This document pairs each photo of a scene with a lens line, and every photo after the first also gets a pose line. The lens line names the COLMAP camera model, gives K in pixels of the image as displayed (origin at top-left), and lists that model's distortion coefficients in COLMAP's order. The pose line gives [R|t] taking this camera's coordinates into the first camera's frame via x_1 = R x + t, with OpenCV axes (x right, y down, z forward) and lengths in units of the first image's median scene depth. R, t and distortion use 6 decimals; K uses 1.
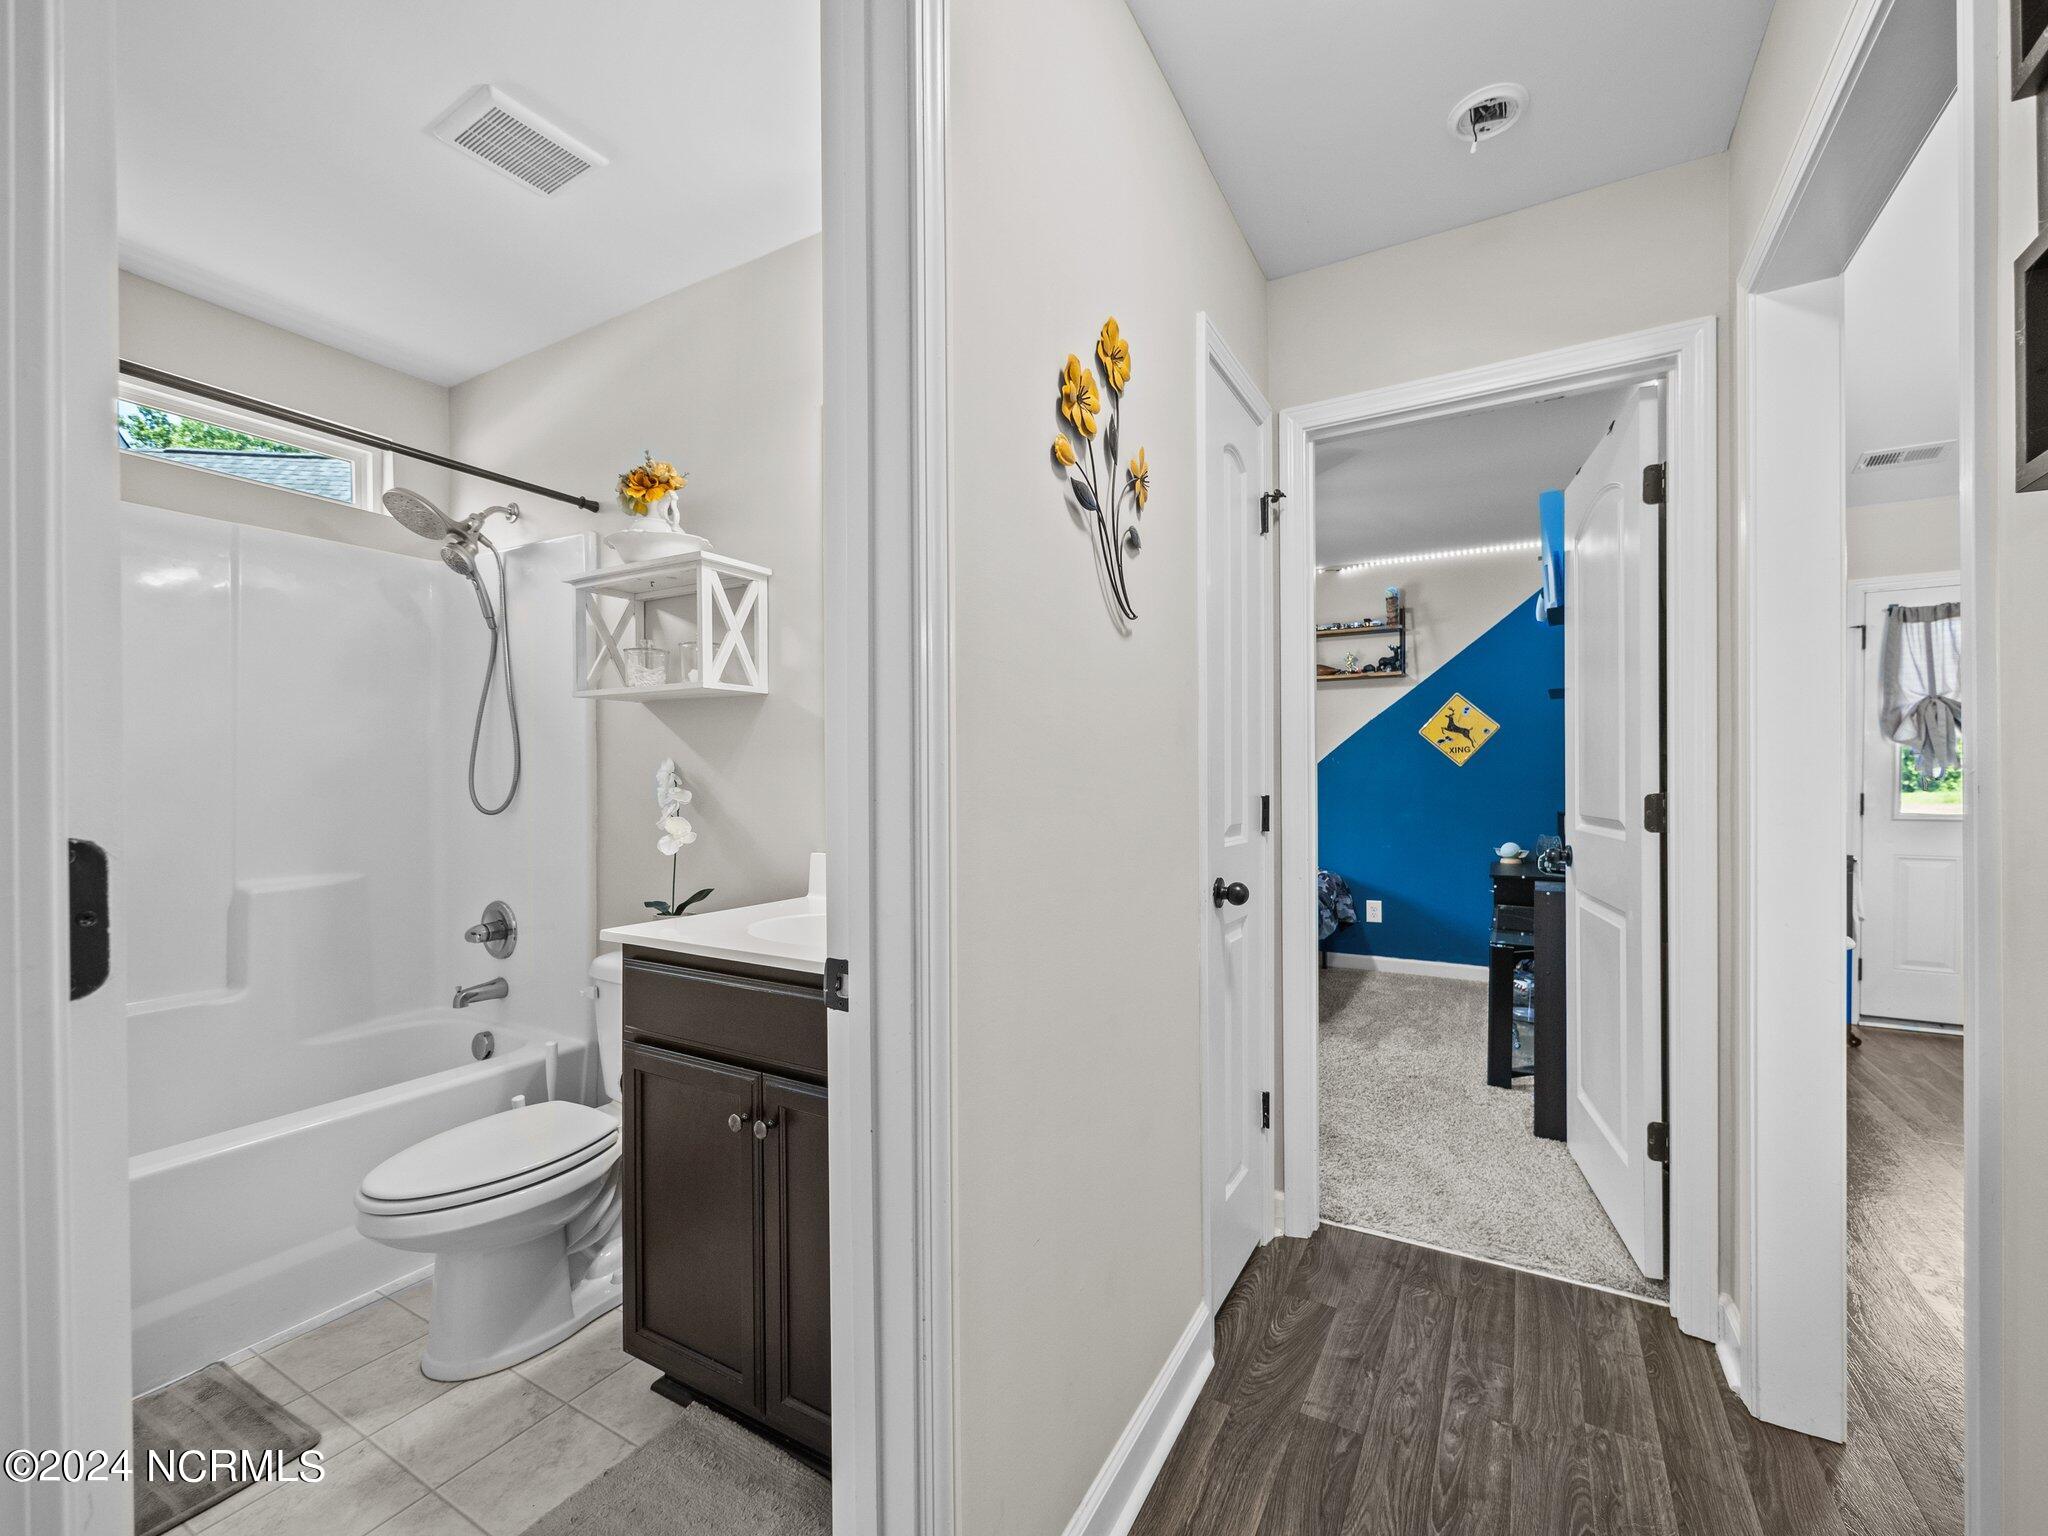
lens RADIAL K [[865.5, 0, 1032.0], [0, 865.5, 785.7], [0, 0, 1]] dist [-0.002883, 0.001164]
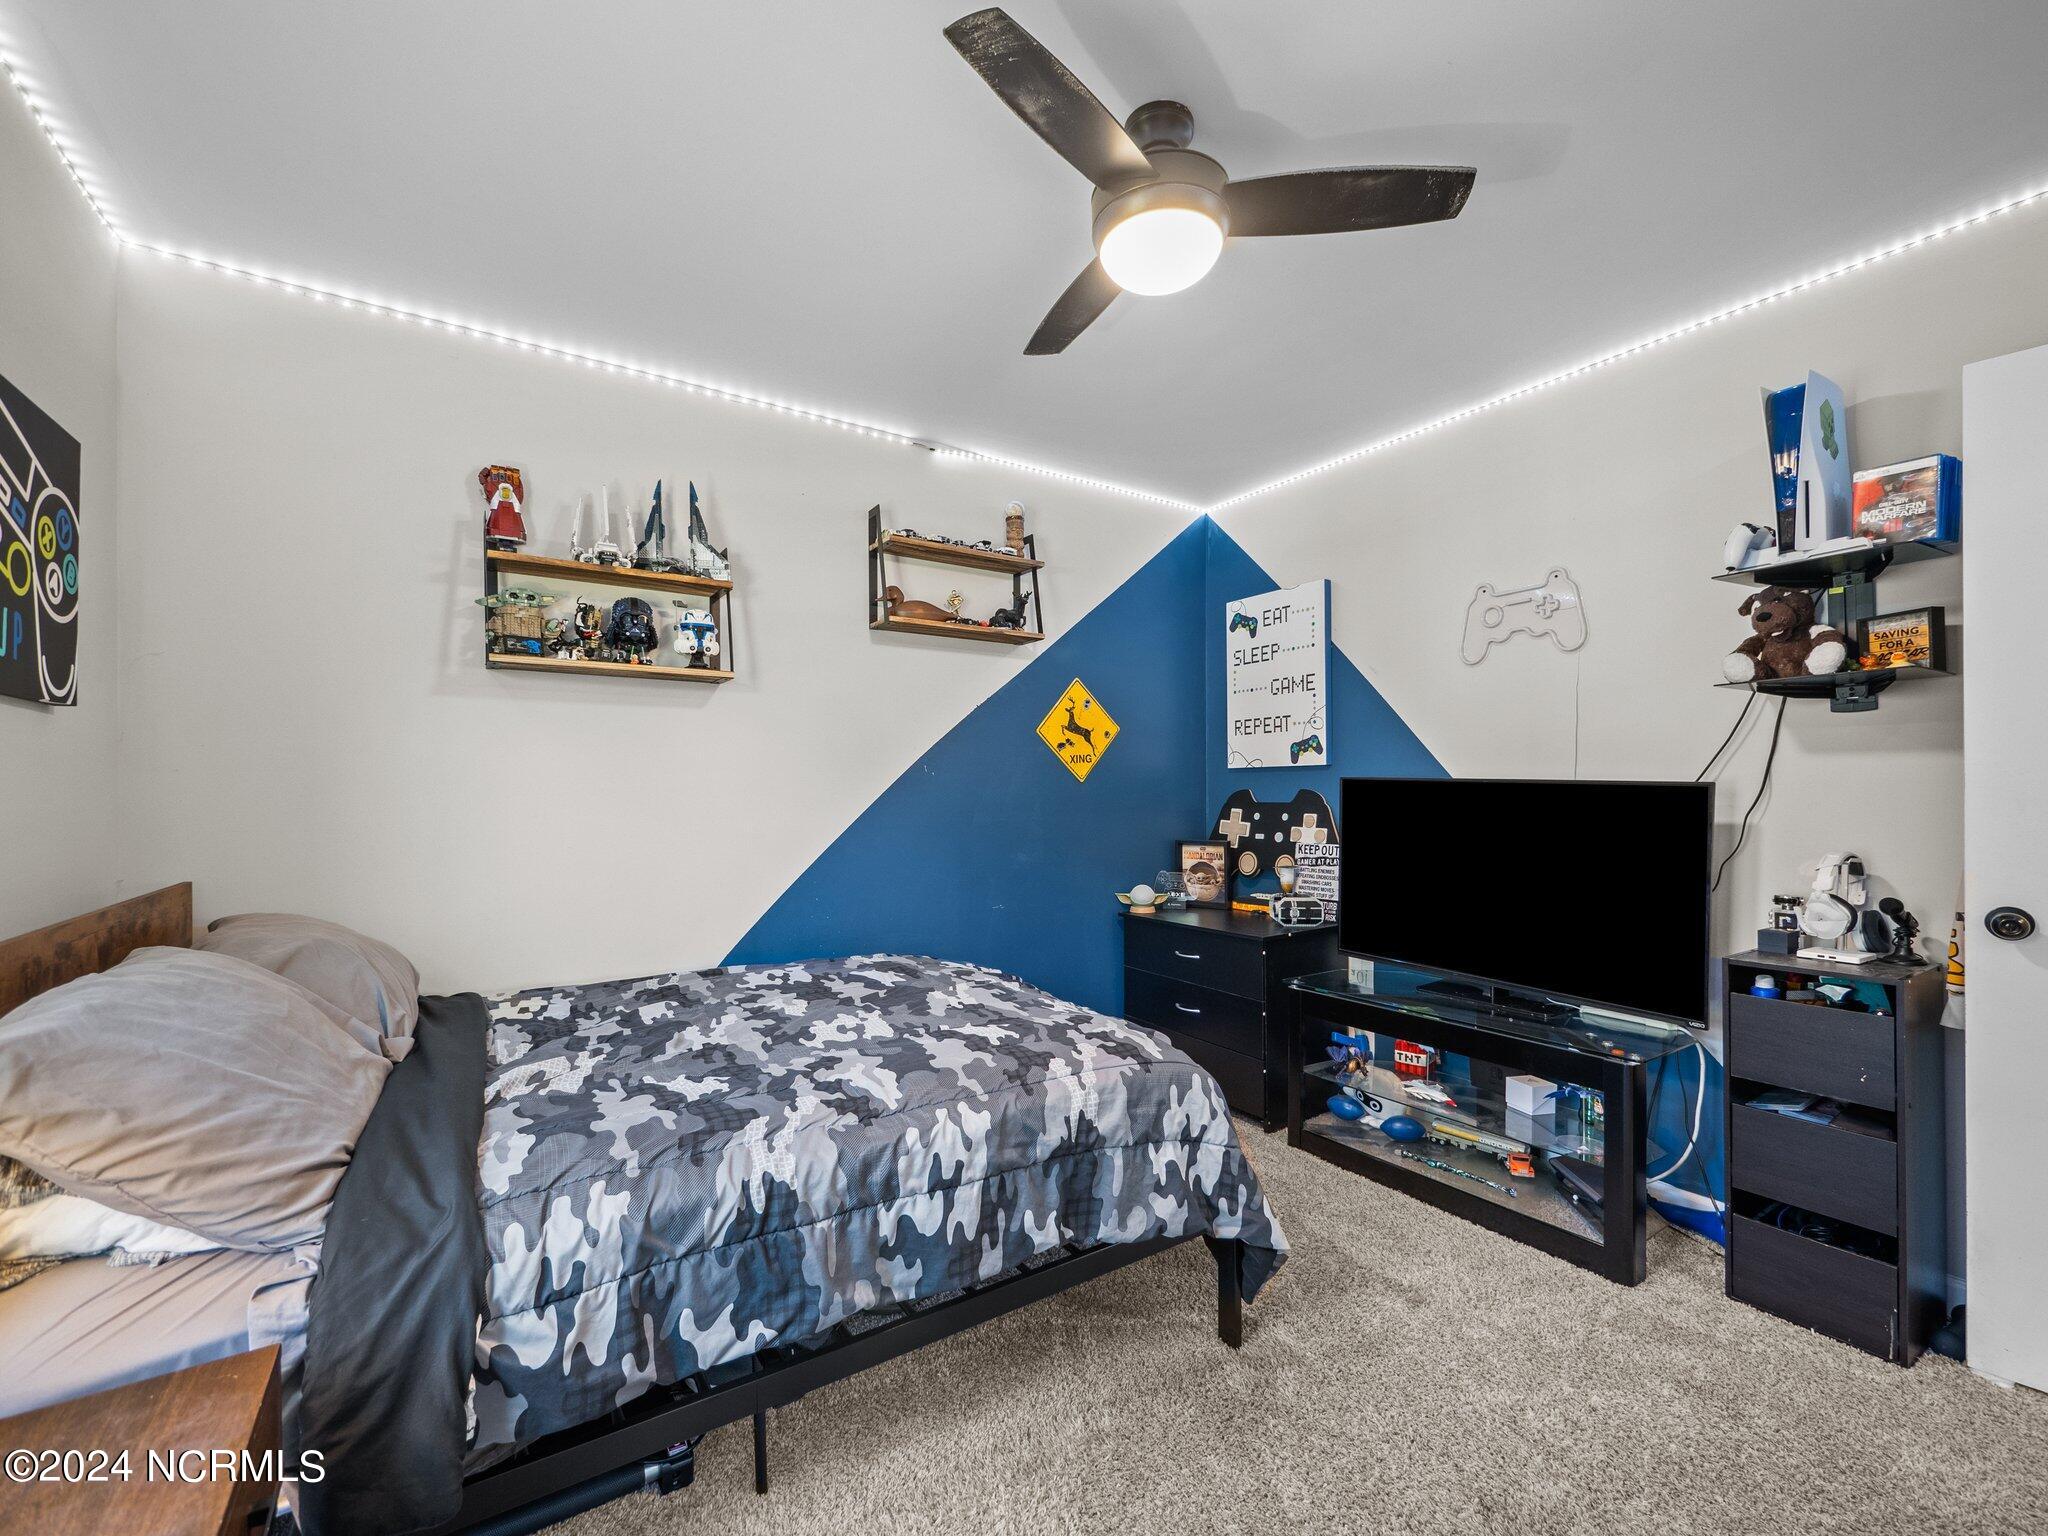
lens RADIAL K [[865.5, 0, 1060.6], [0, 865.5, 773.9], [0, 0, 1]] dist [-0.002883, 0.001164]
pose [[0.454156, 0.019561, 0.890707, -0.134371], [0.005958, 0.999670, -0.024992, -0.011948], [-0.890902, 0.016657, 0.453890, 0.683217]]
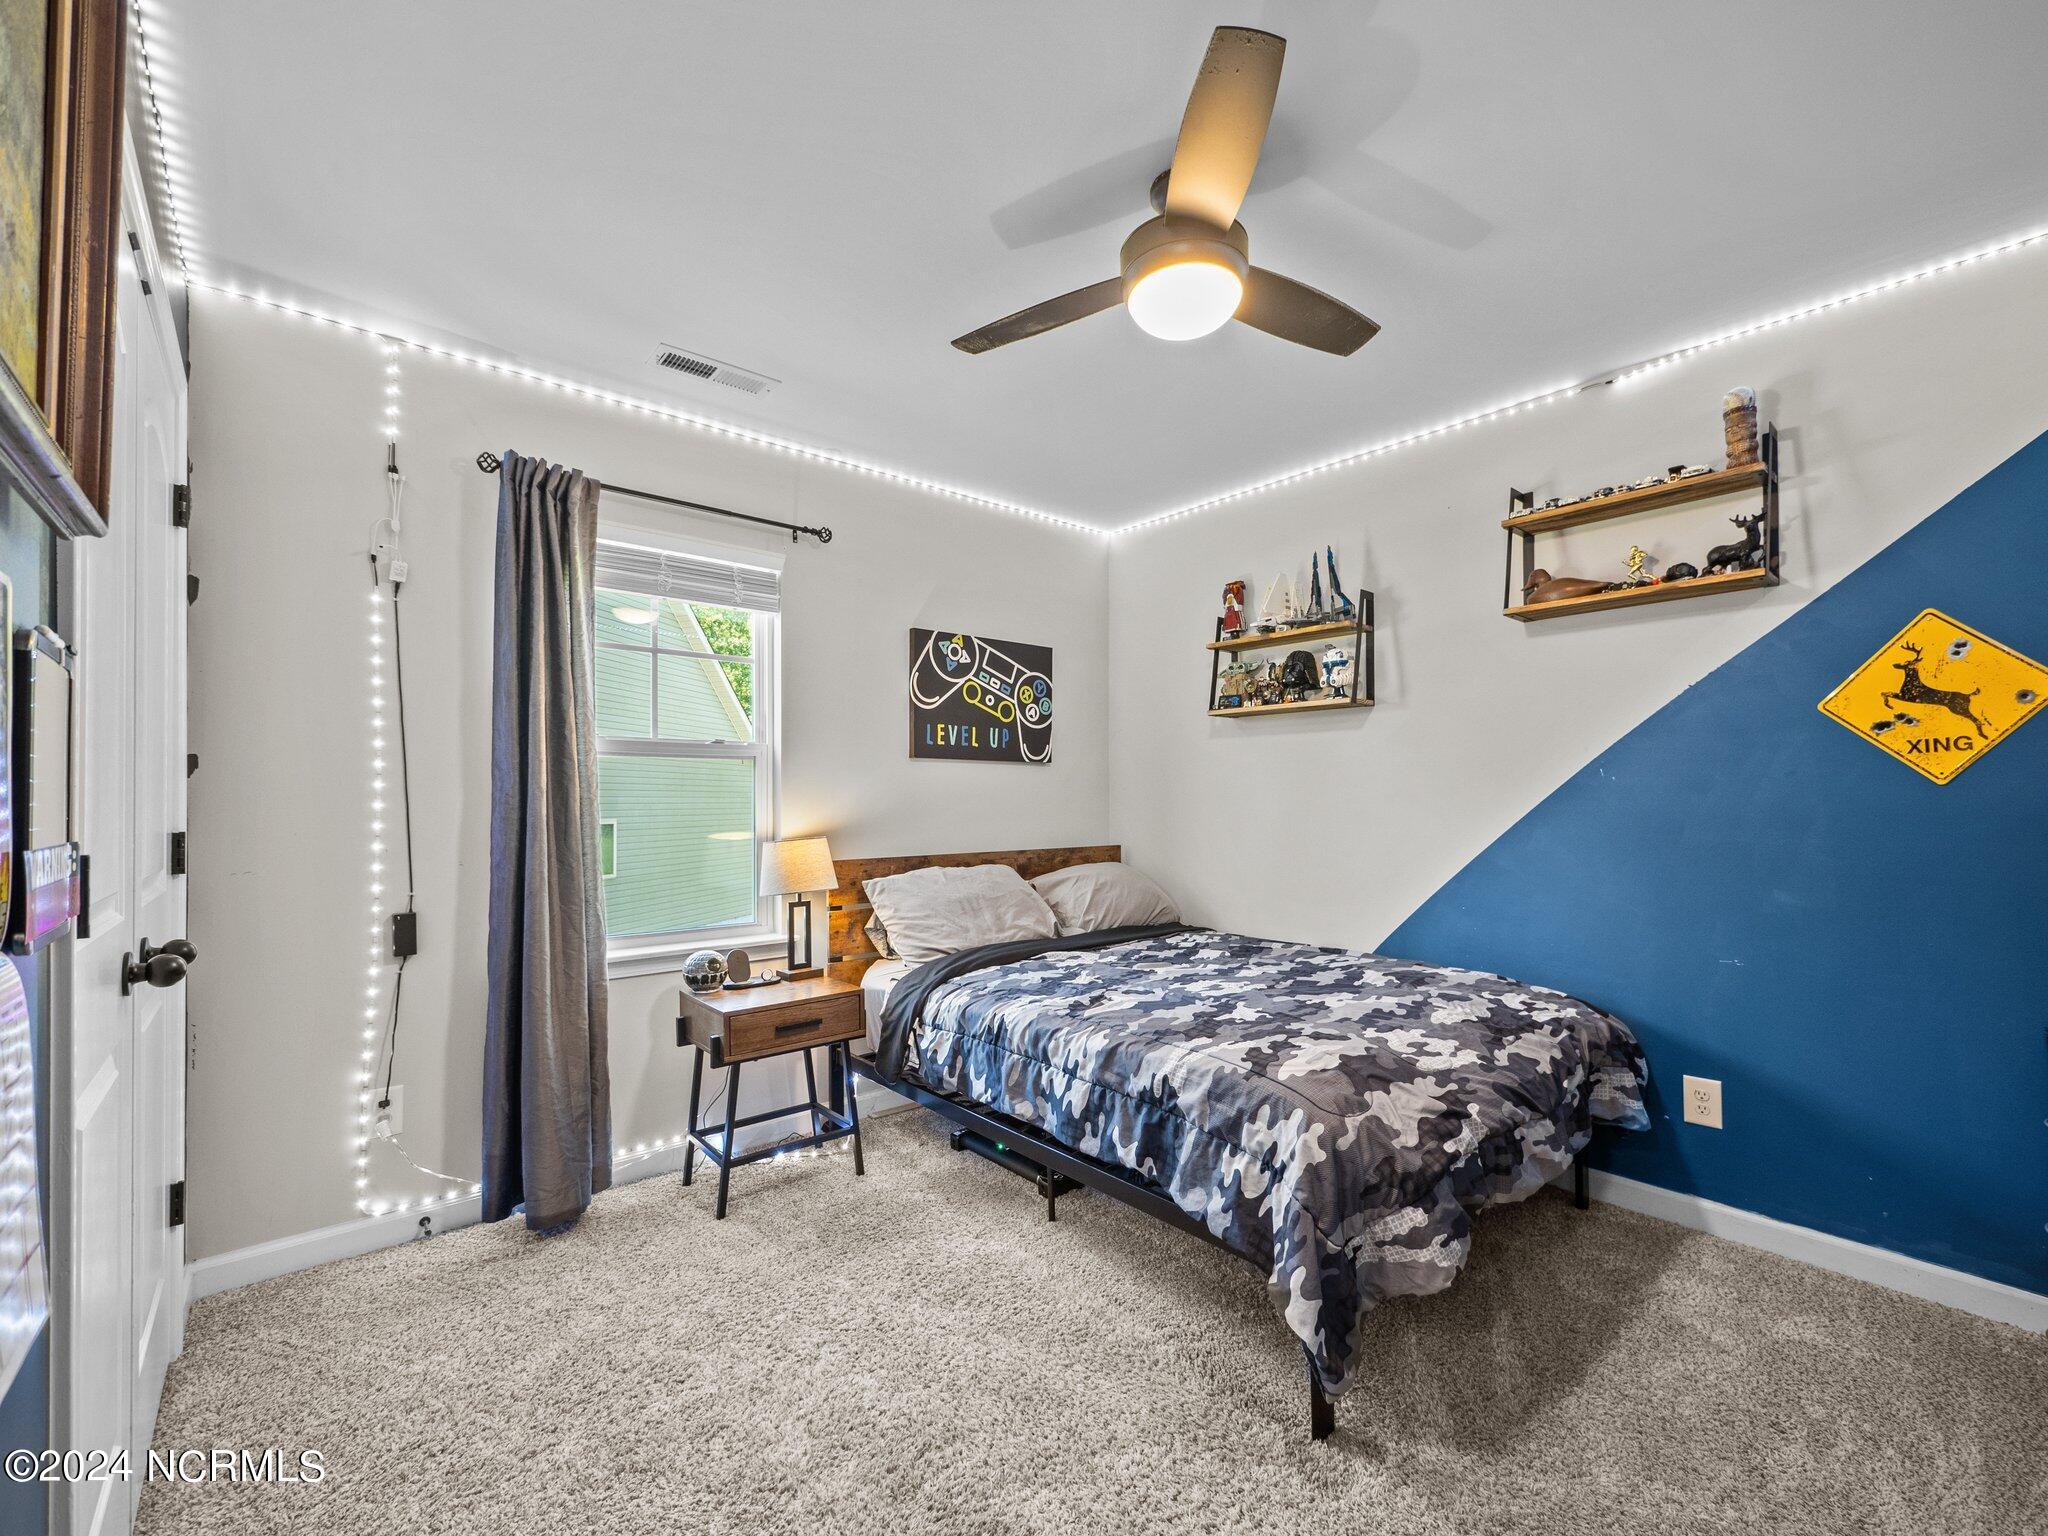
lens RADIAL K [[865.5, 0, 1040.7], [0, 865.5, 790.3], [0, 0, 1]] dist [-0.002883, 0.001164]
pose [[0.939896, -0.003043, -0.341446, 0.227396], [-0.002216, 0.999885, -0.015012, -0.012475], [0.341453, 0.014866, 0.939781, 0.456930]]
